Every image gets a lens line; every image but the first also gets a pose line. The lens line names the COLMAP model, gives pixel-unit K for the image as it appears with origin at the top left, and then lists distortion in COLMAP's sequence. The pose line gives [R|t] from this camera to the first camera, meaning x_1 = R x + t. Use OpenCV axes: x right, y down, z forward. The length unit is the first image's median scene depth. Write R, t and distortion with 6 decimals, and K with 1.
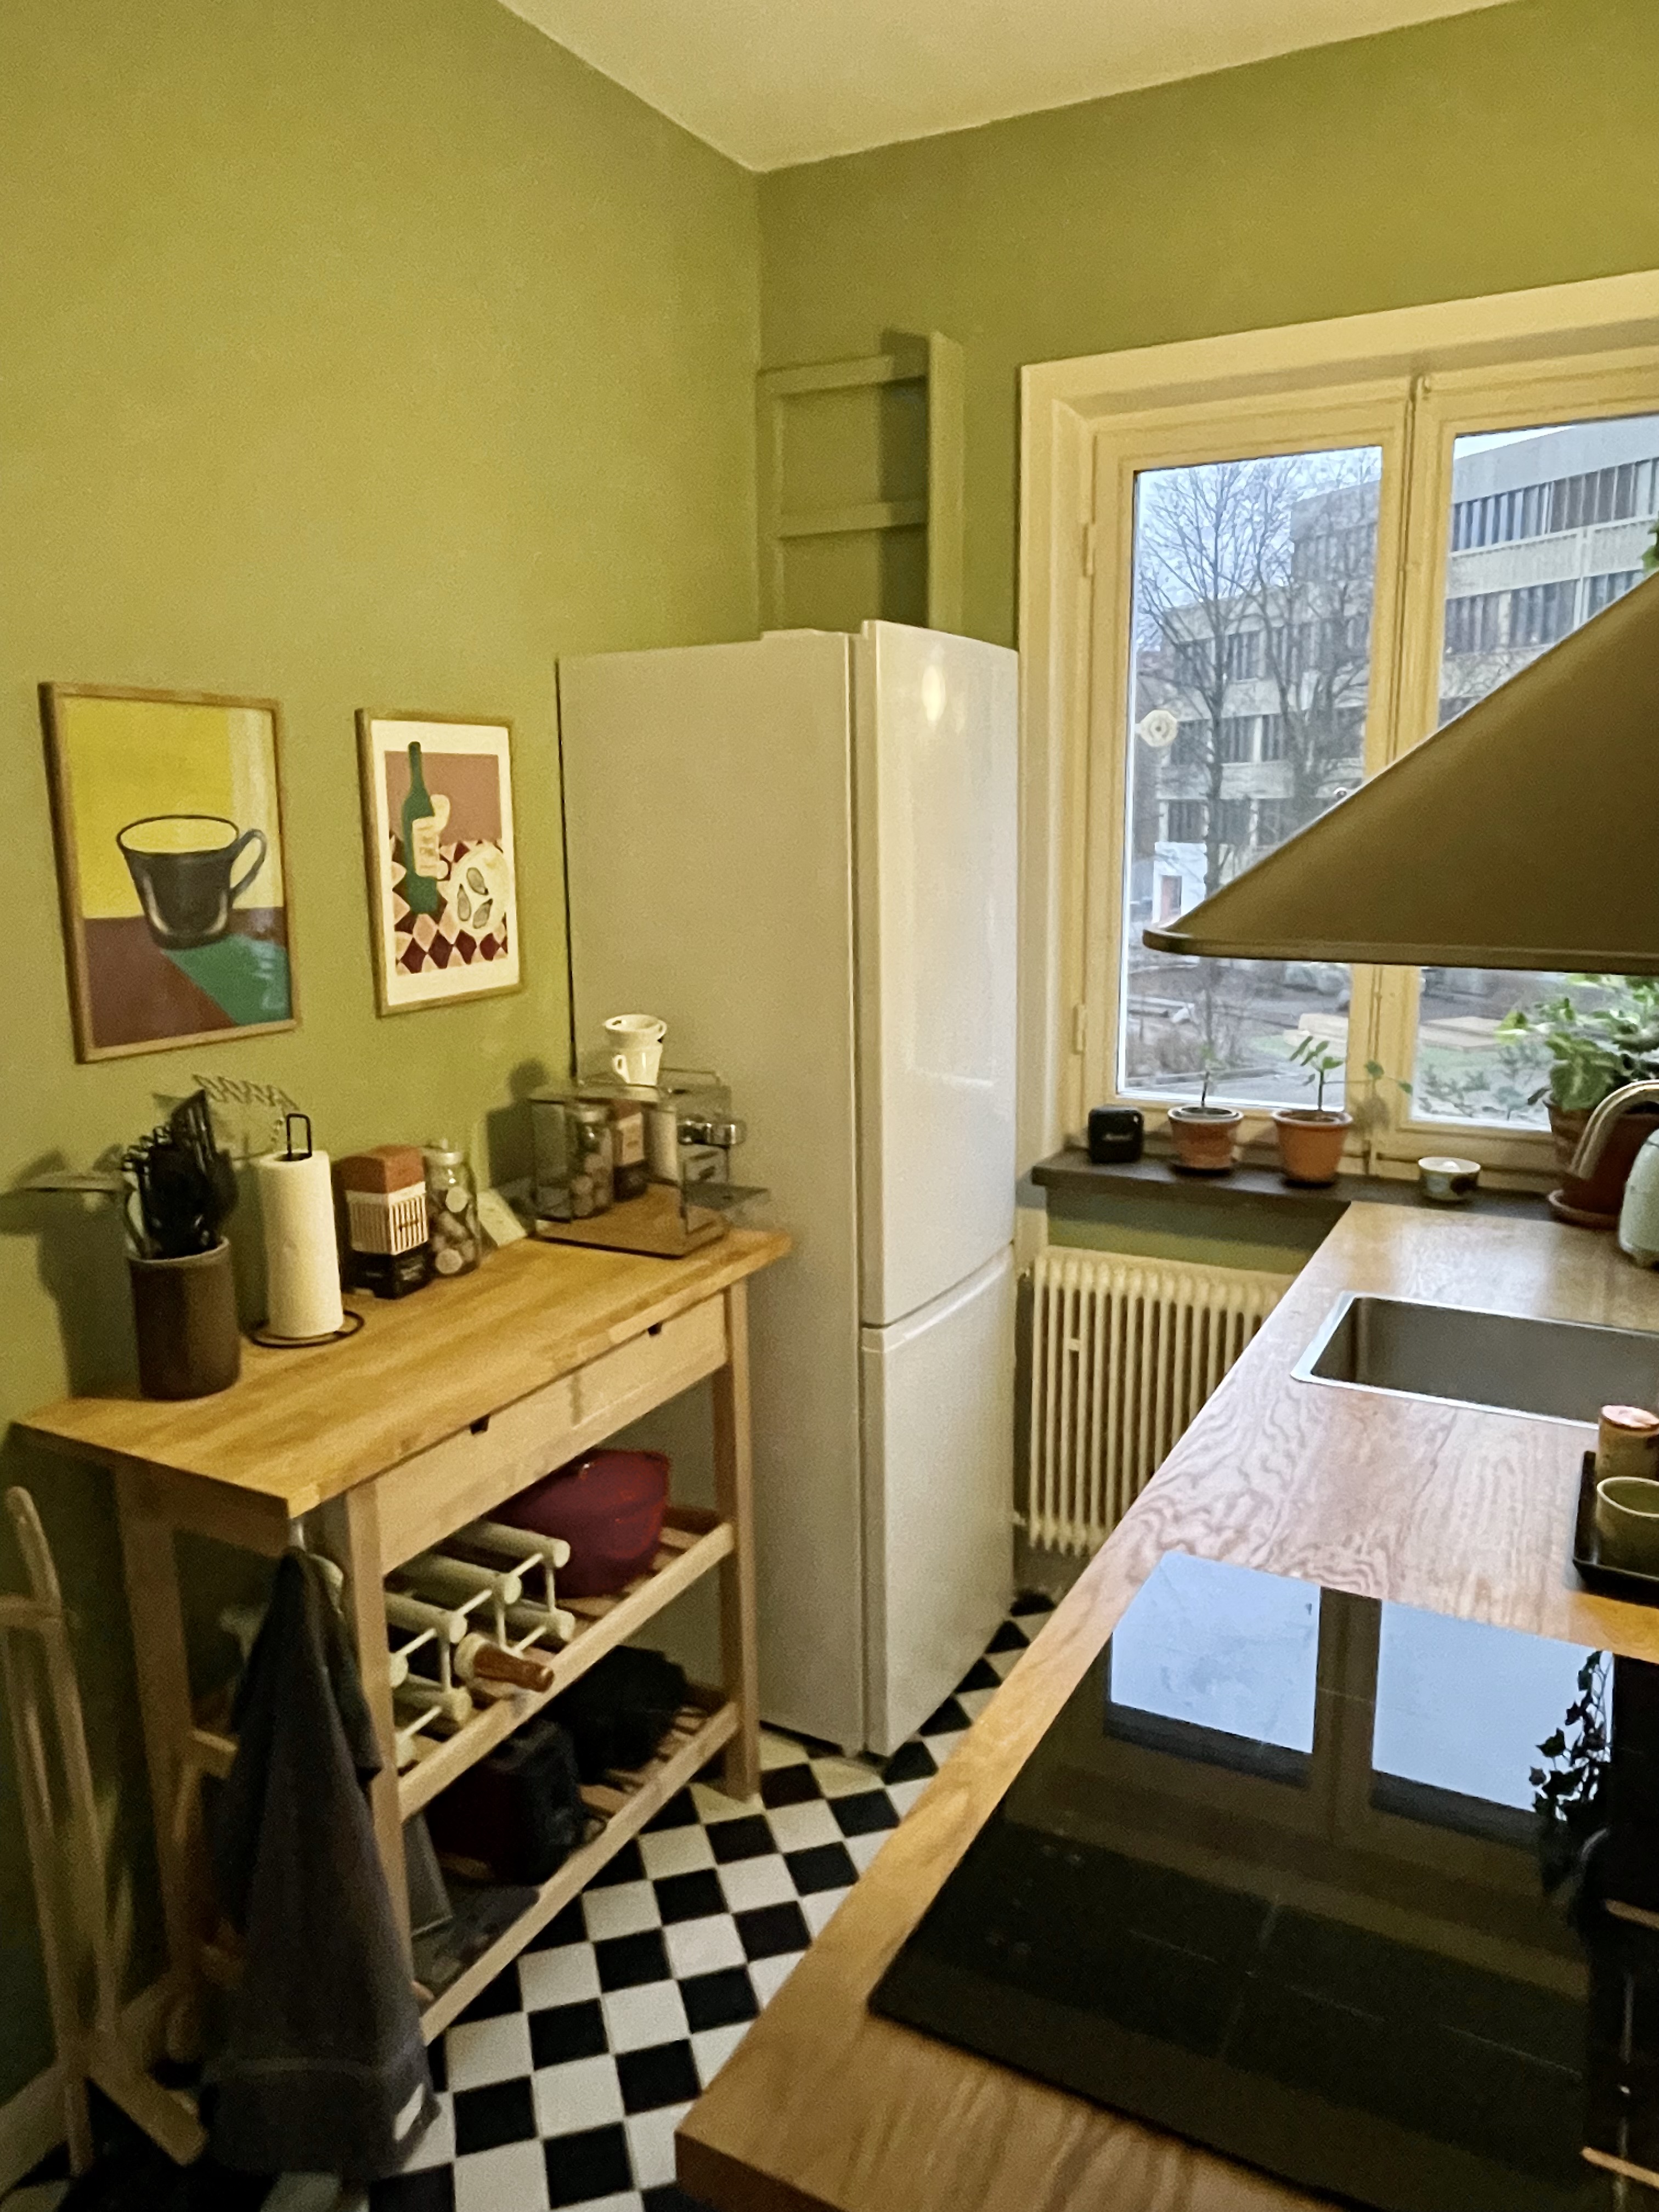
lens RADIAL K [[1490.5, 0, 821.3], [0, 1490.5, 1098.7], [0, 0, 1]] dist [0.000857, -0.002708]
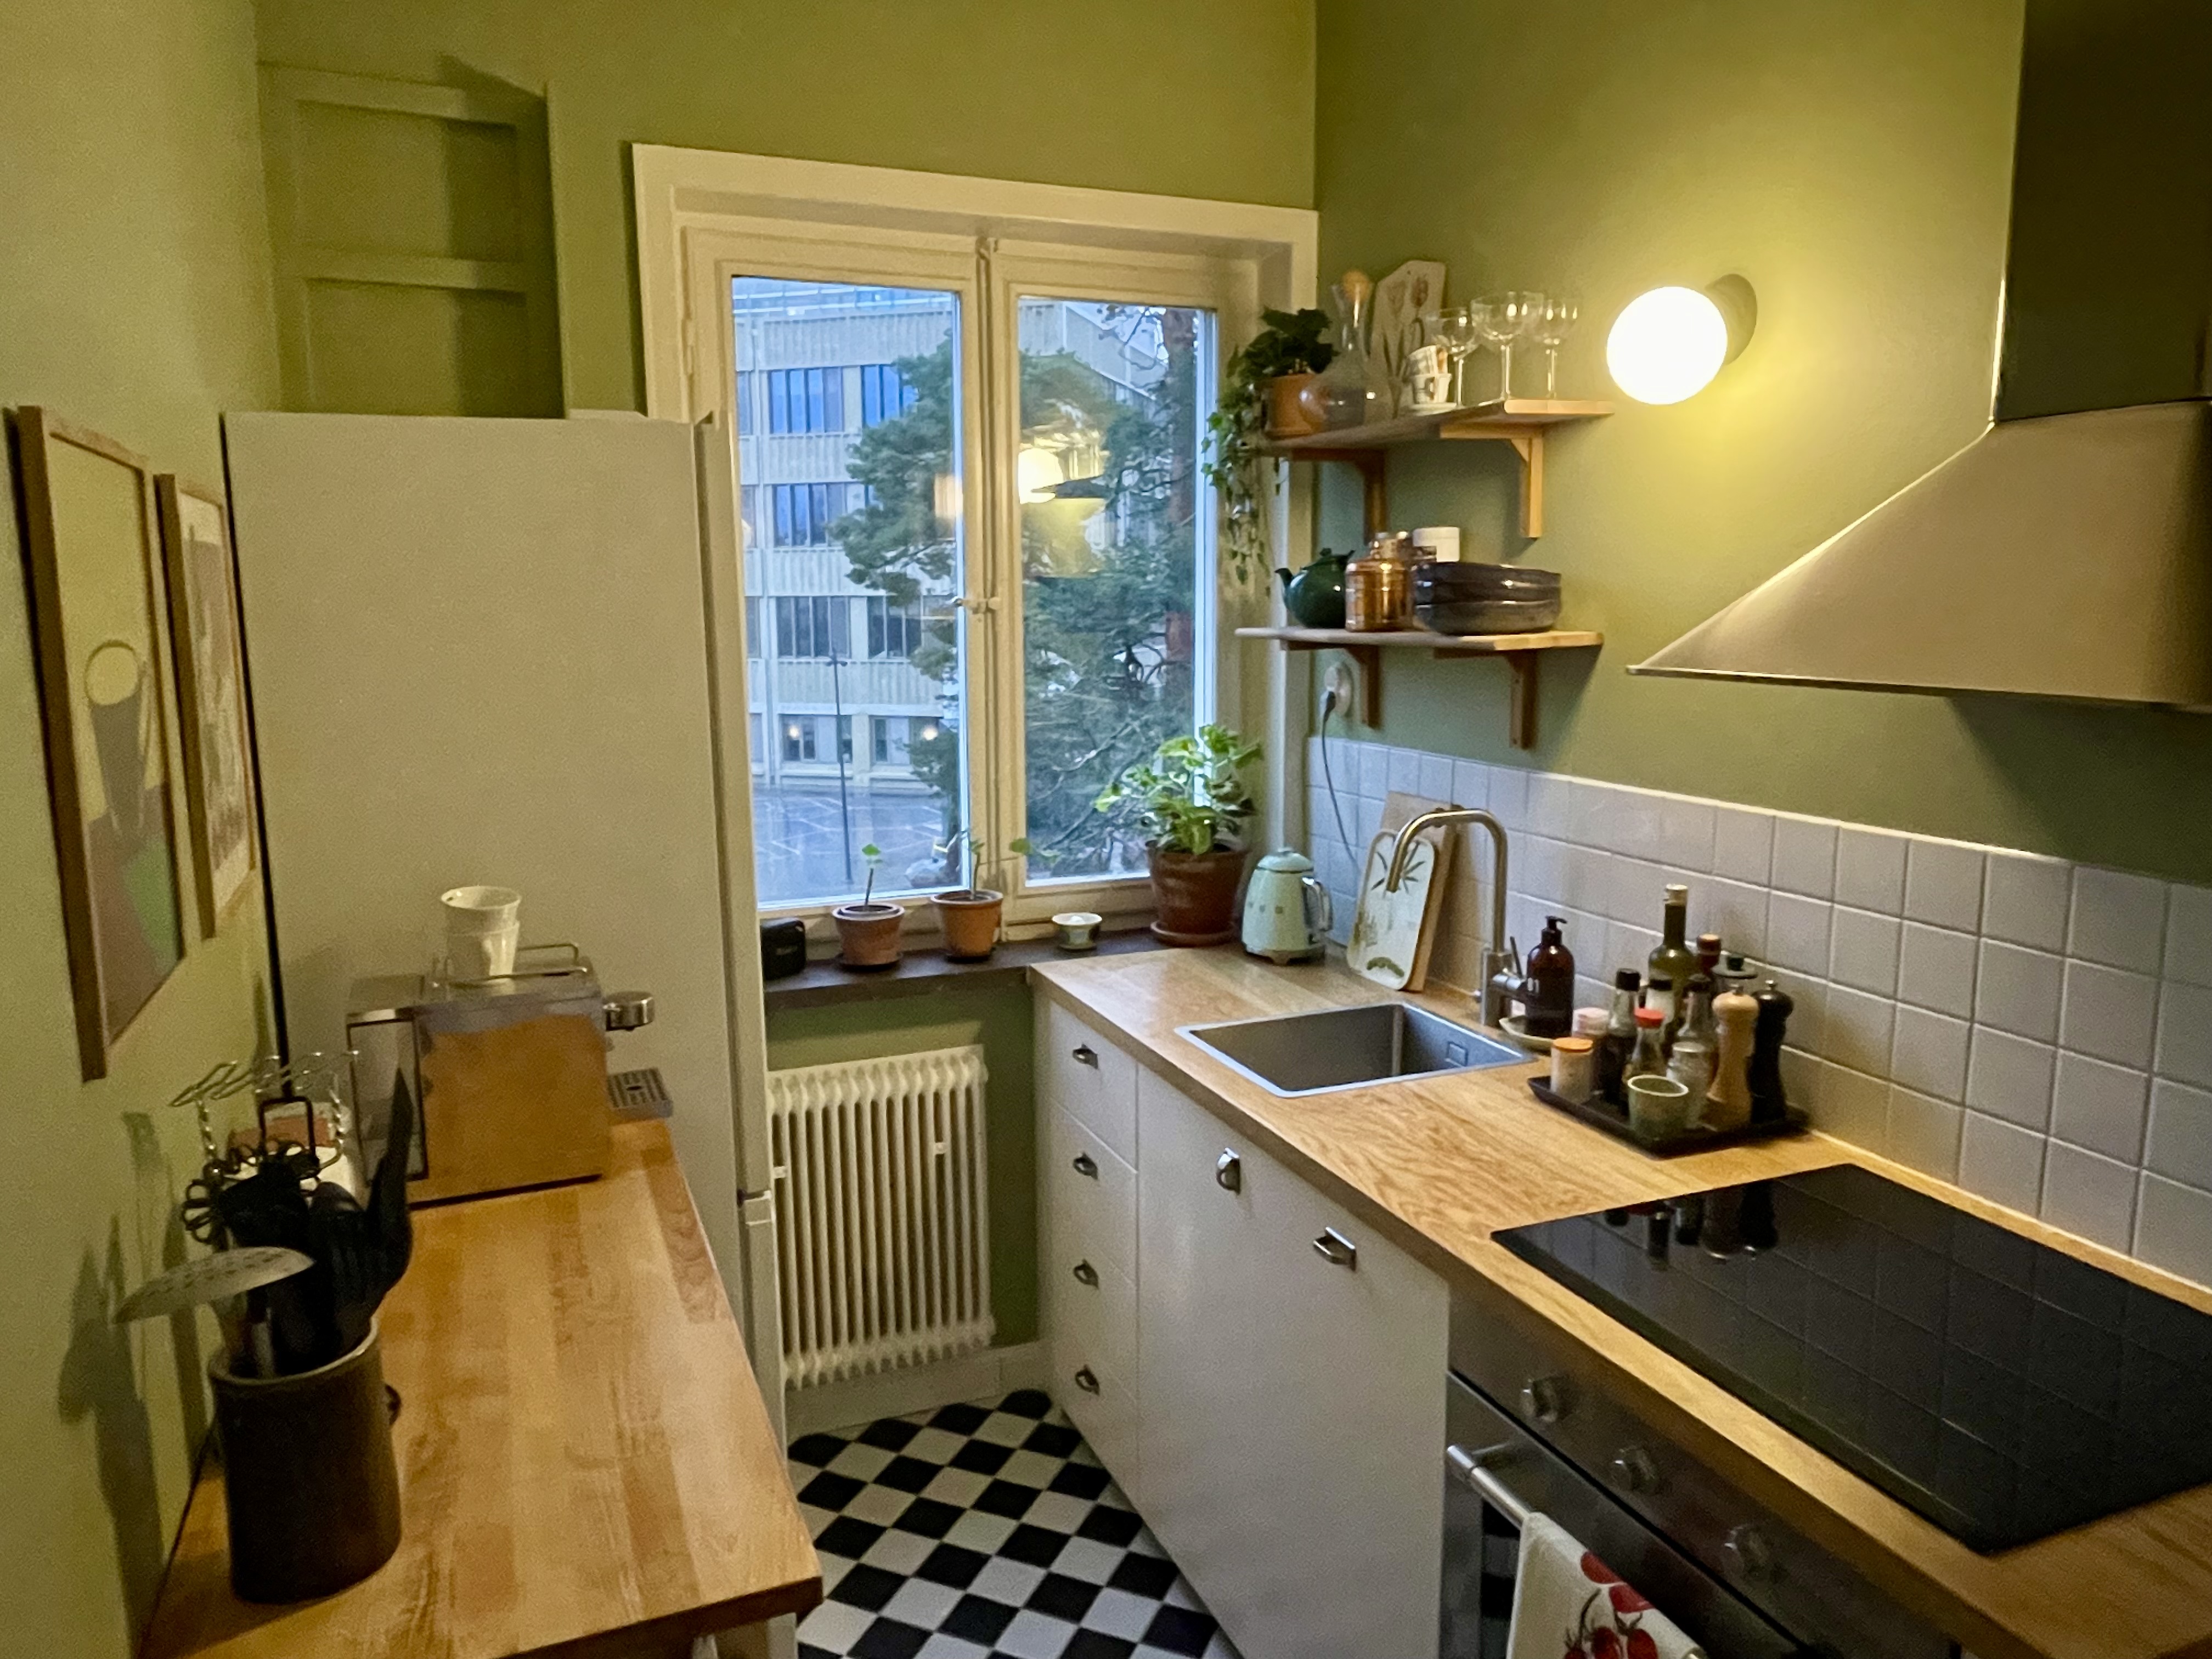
lens RADIAL K [[1490.5, 0, 1097.7], [0, 1490.5, 837.4], [0, 0, 1]] dist [0.000857, -0.002708]
pose [[0.637567, -0.119489, 0.761072, -0.443992], [0.151917, 0.988001, 0.027853, -0.047397], [-0.755268, 0.097861, 0.648069, 0.226573]]
